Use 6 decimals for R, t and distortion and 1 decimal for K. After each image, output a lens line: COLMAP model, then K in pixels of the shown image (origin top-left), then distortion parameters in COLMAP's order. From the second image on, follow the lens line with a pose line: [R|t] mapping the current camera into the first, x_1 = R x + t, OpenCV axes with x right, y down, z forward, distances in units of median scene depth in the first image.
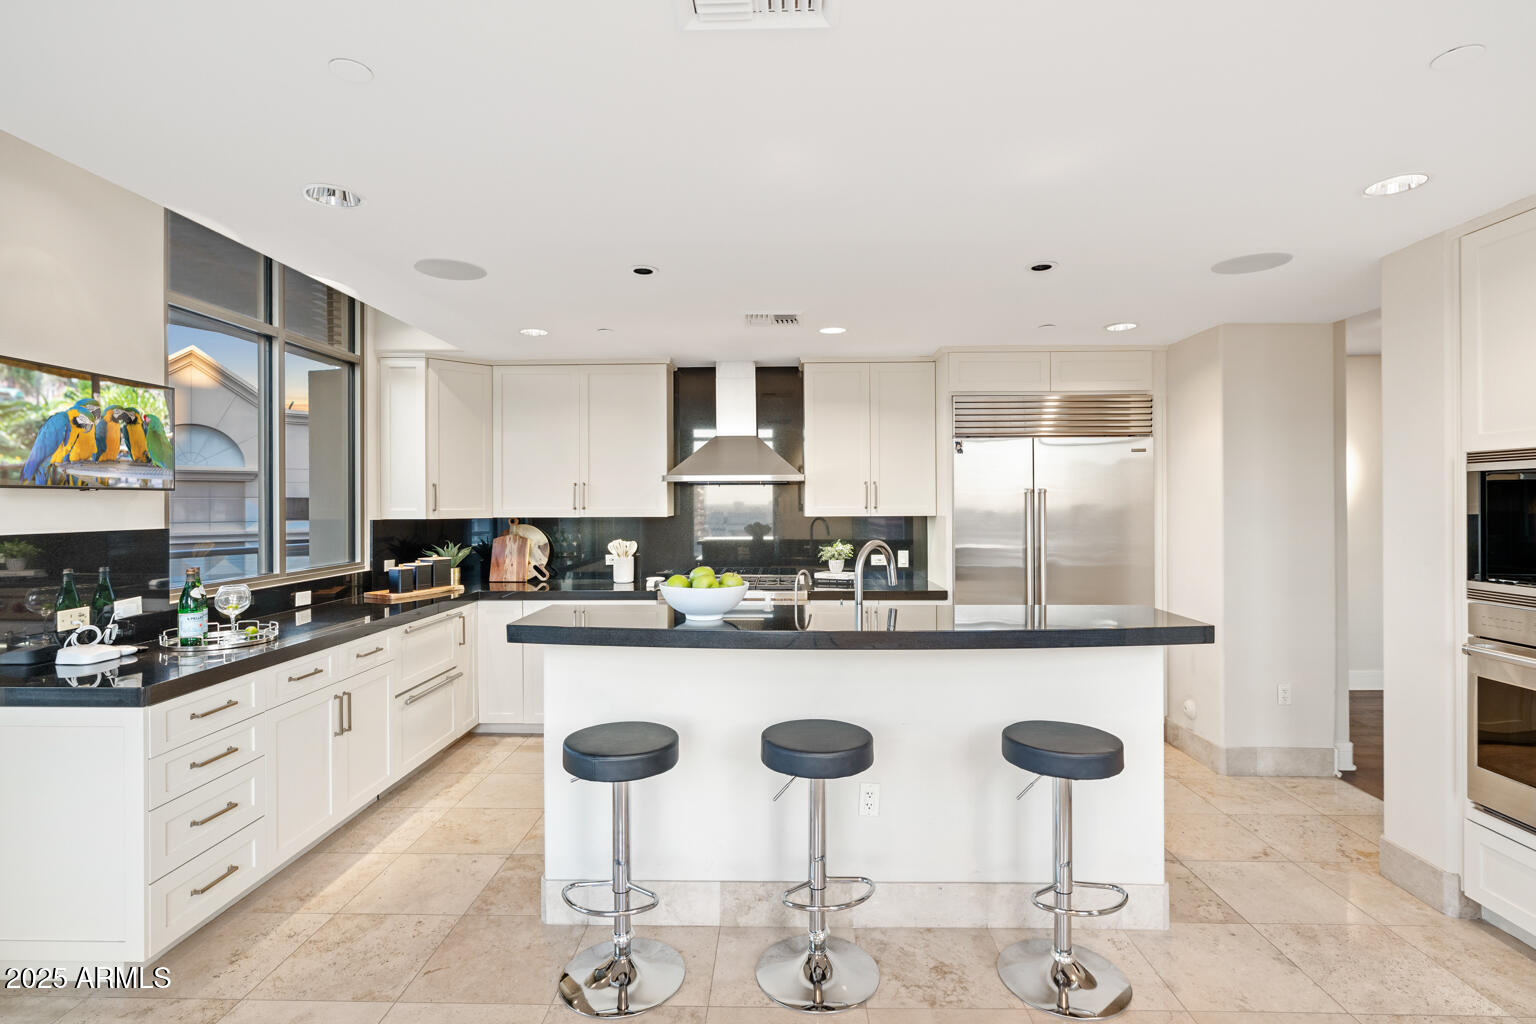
lens RADIAL K [[742.2, 0, 768.0], [0, 742.2, 497.0], [0, 0, 1]] dist [-0.005359, 0.000239]
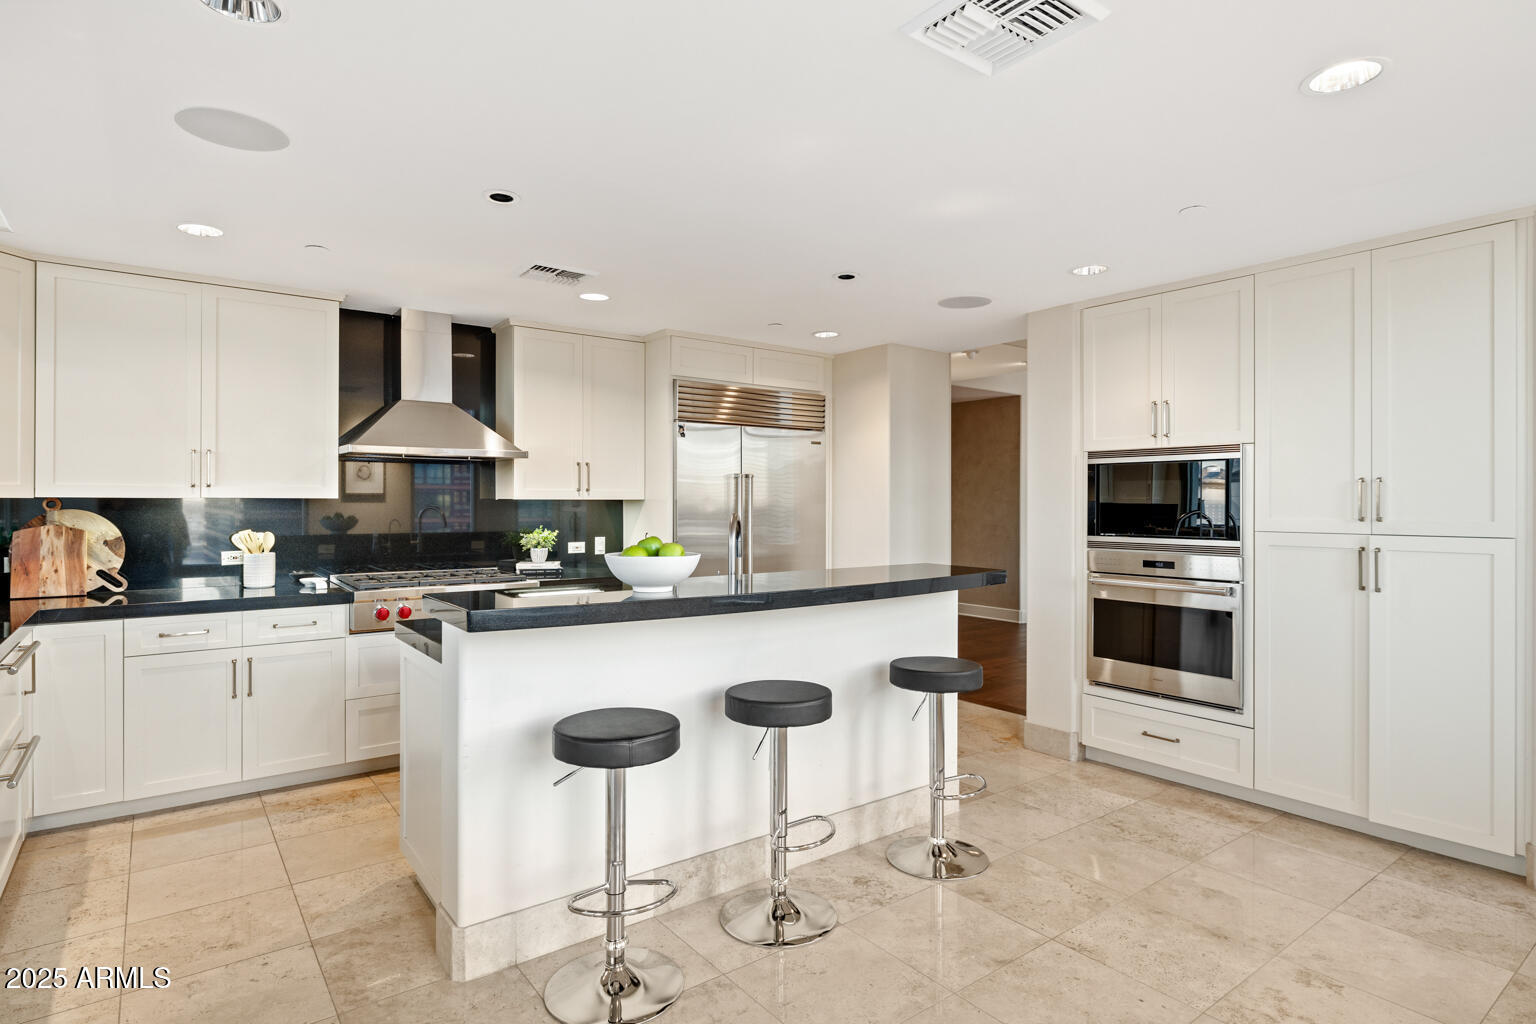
lens RADIAL K [[821.7, 0, 767.3], [0, 821.7, 497.1], [0, 0, 1]] dist [-0.003805, 0.000169]
pose [[0.779136, 0.010299, 0.626770, -0.352180], [-0.009965, 0.999942, -0.004044, 0.026514], [-0.626776, -0.003095, 0.779194, 0.054211]]
